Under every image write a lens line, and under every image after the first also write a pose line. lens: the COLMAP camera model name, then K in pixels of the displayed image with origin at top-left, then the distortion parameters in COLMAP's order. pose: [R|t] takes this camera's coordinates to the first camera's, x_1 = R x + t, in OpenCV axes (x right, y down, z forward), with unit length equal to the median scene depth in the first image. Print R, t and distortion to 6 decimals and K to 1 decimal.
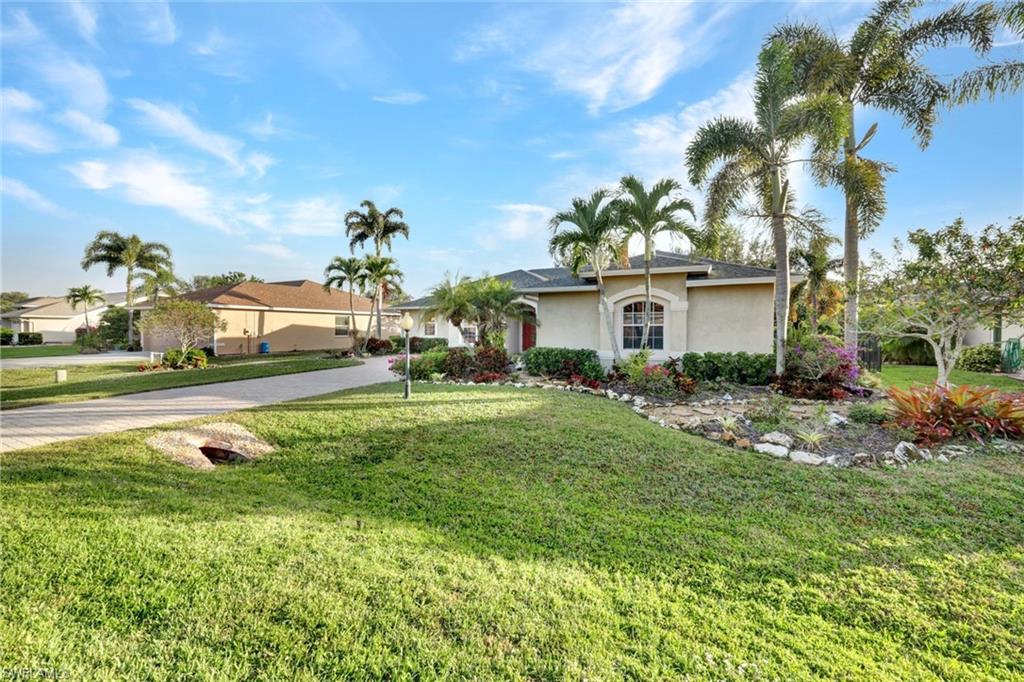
lens RADIAL K [[417.8, 0, 512.3], [0, 417.8, 340.2], [0, 0, 1]] dist [0.003187, -0.000282]
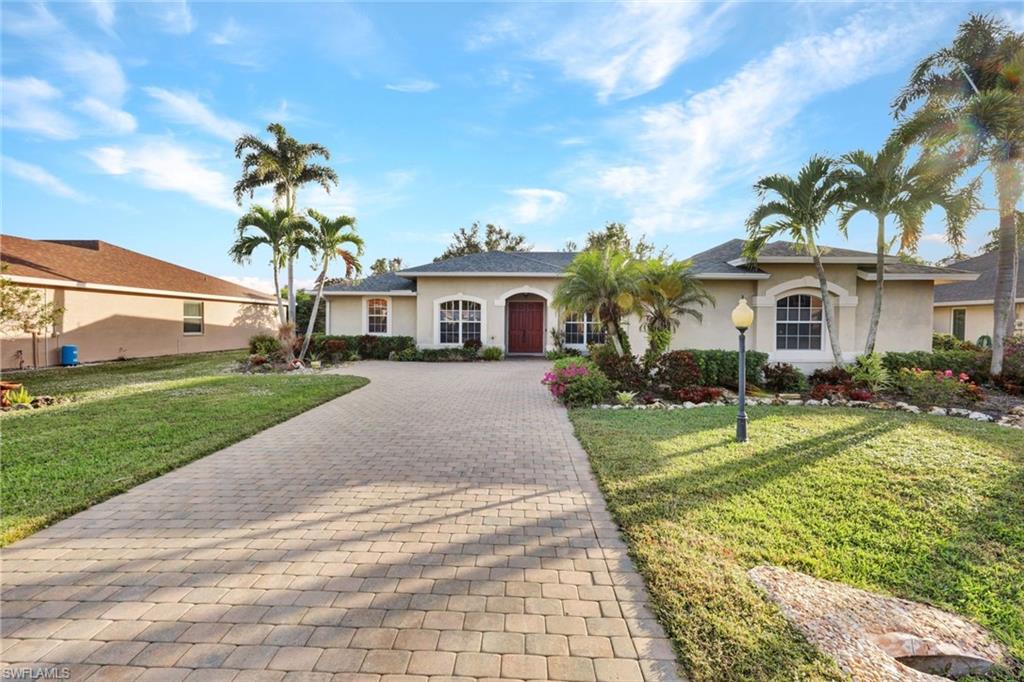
lens RADIAL K [[442.1, 0, 511.9], [0, 442.1, 339.0], [0, 0, 1]] dist [0.000389, 0.000100]
pose [[0.898287, -0.008441, 0.439328, -0.328970], [0.005398, 0.999952, 0.008176, -0.005818], [-0.439376, -0.004973, 0.898290, 0.227291]]
